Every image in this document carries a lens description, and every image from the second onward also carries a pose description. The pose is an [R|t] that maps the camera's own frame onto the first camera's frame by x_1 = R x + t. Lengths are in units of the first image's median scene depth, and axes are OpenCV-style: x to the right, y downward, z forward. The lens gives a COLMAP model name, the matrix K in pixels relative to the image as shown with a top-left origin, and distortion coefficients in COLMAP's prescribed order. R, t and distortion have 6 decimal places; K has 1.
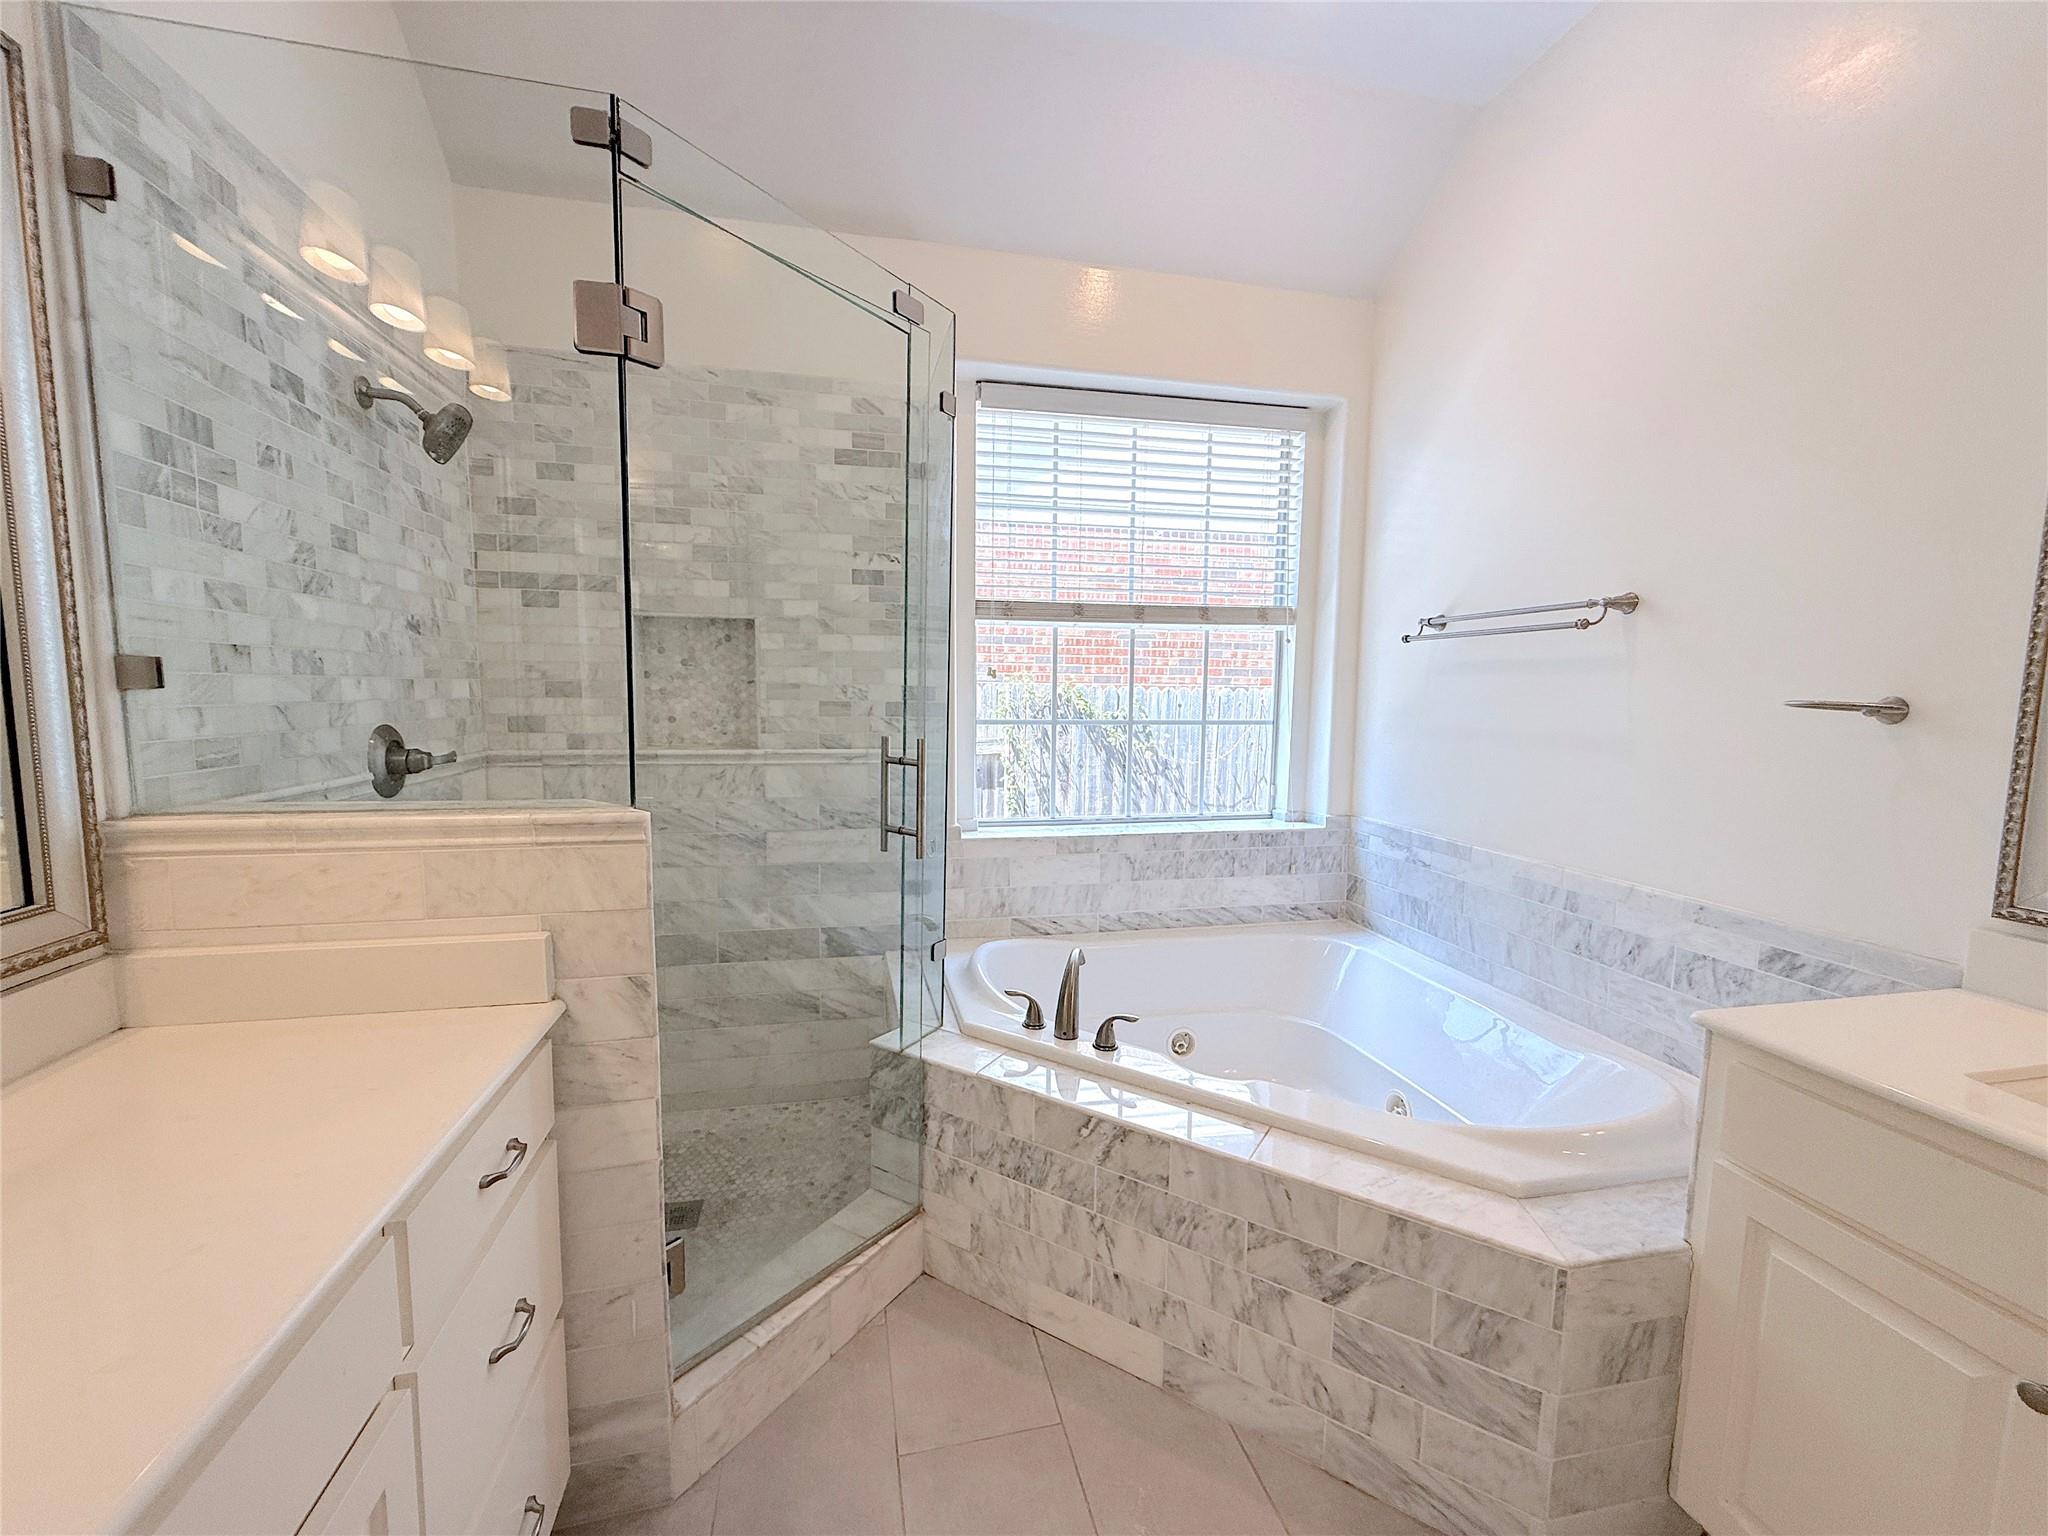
lens RADIAL K [[817.9, 0, 1017.4], [0, 817.9, 770.5], [0, 0, 1]] dist [0.000193, 0.000227]
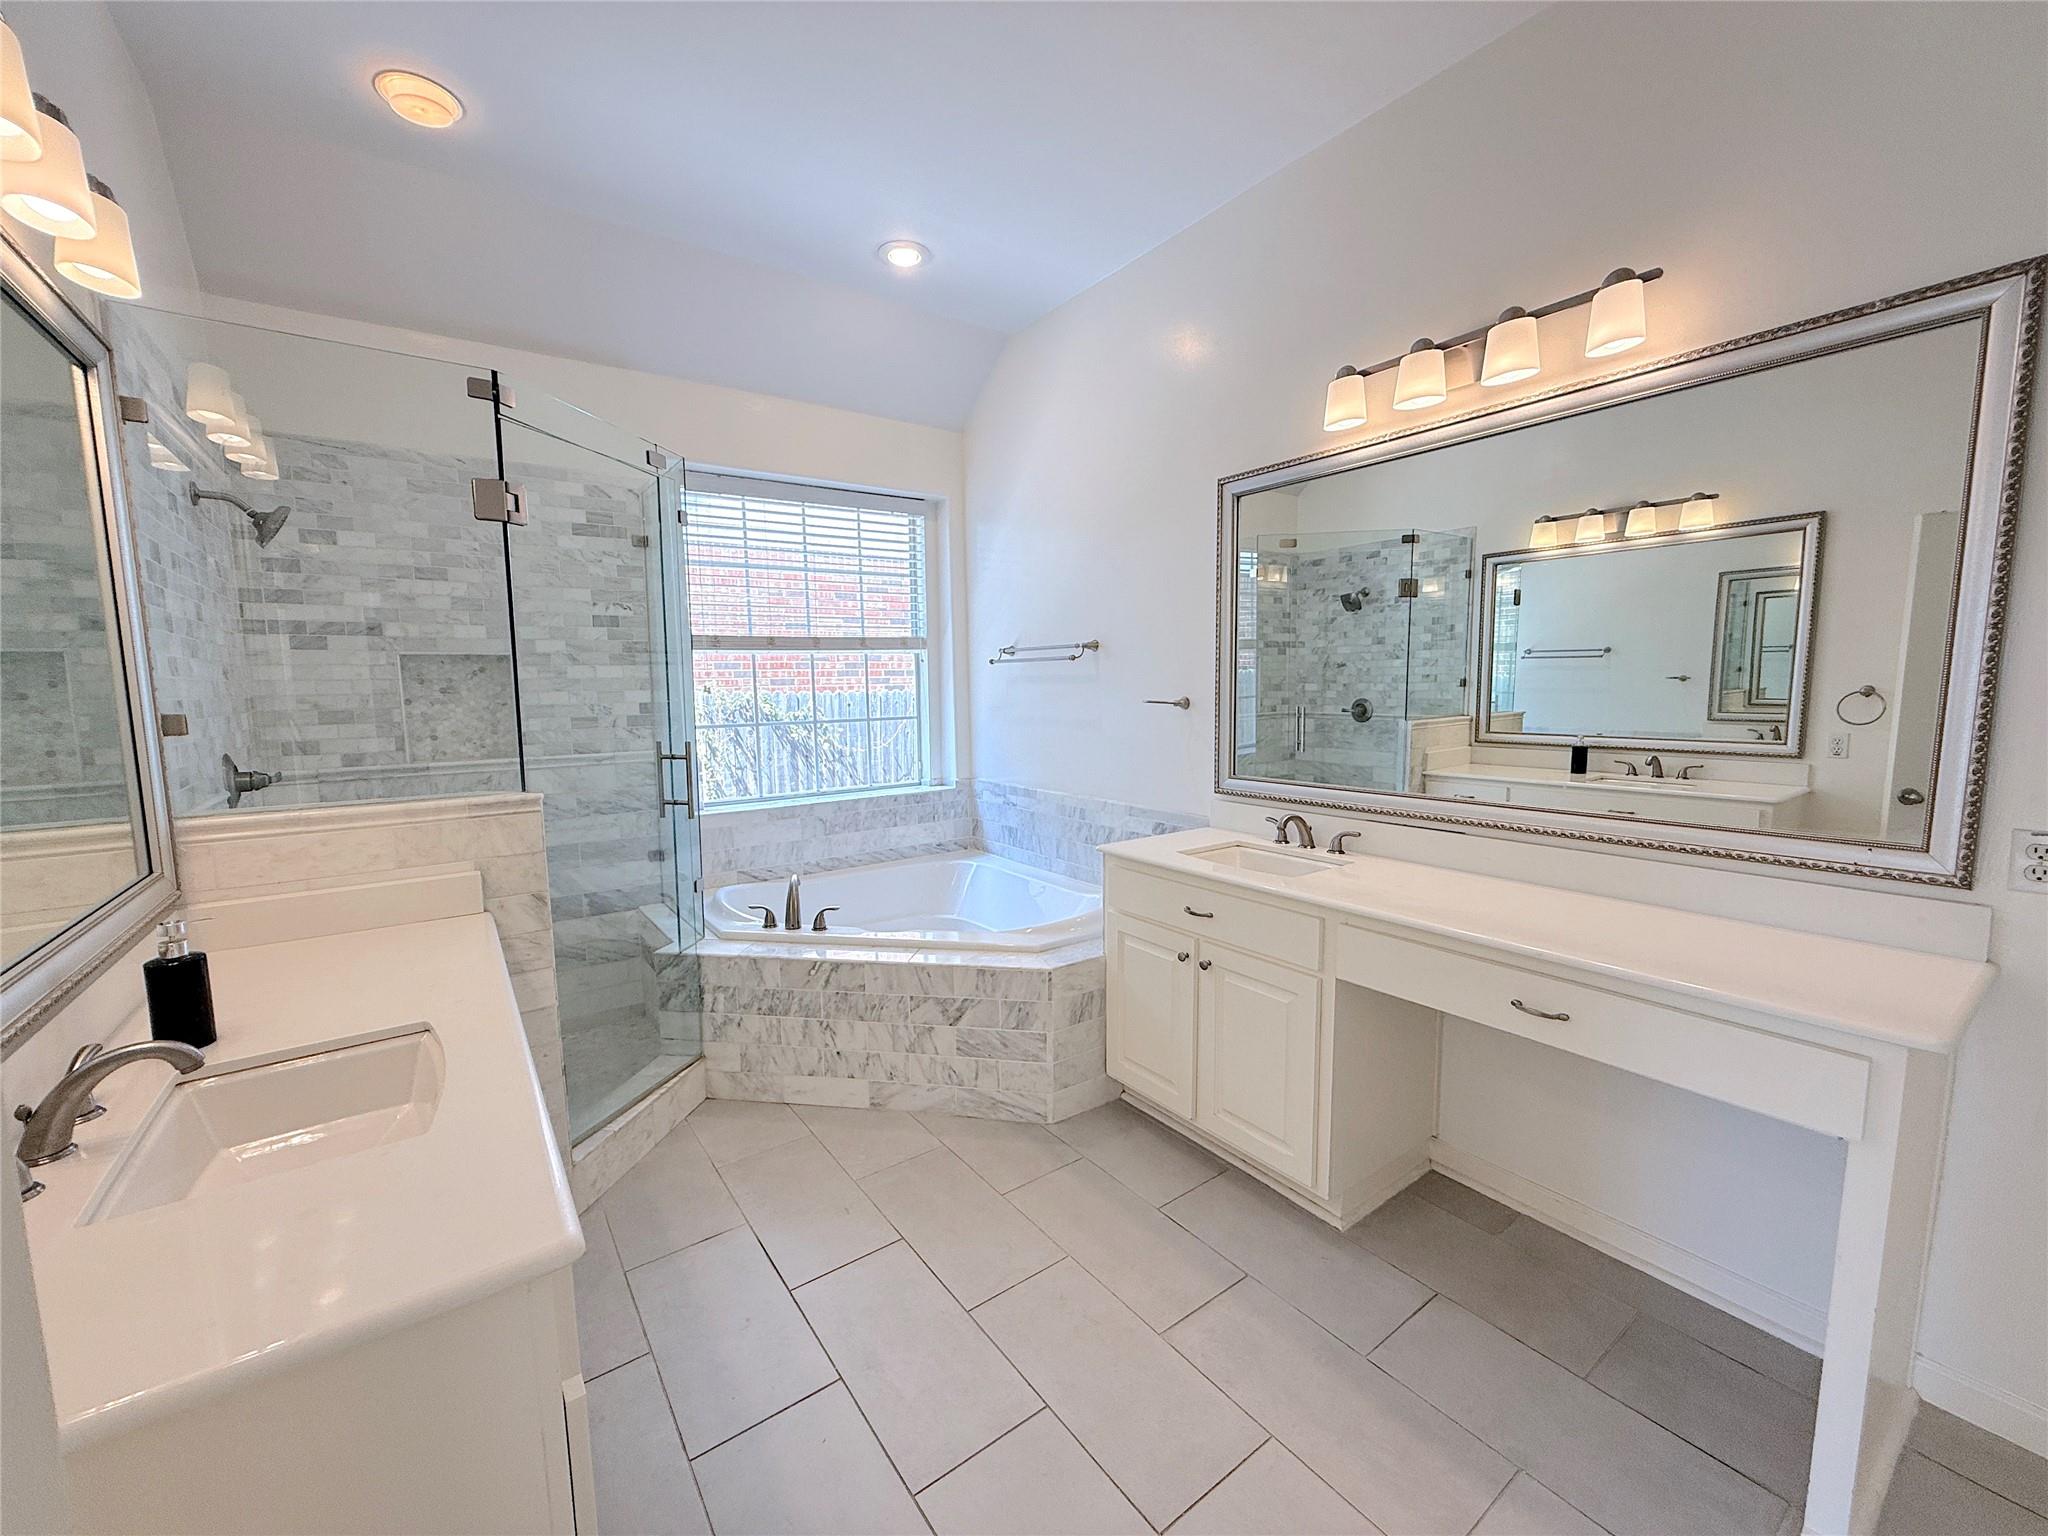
lens RADIAL K [[817.9, 0, 1017.4], [0, 817.9, 770.5], [0, 0, 1]] dist [0.000193, 0.000227]
pose [[0.920113, -0.068536, 0.385611, -0.106862], [0.064625, 0.997642, 0.023111, 0.015364], [-0.386285, 0.003655, 0.922372, -0.501053]]
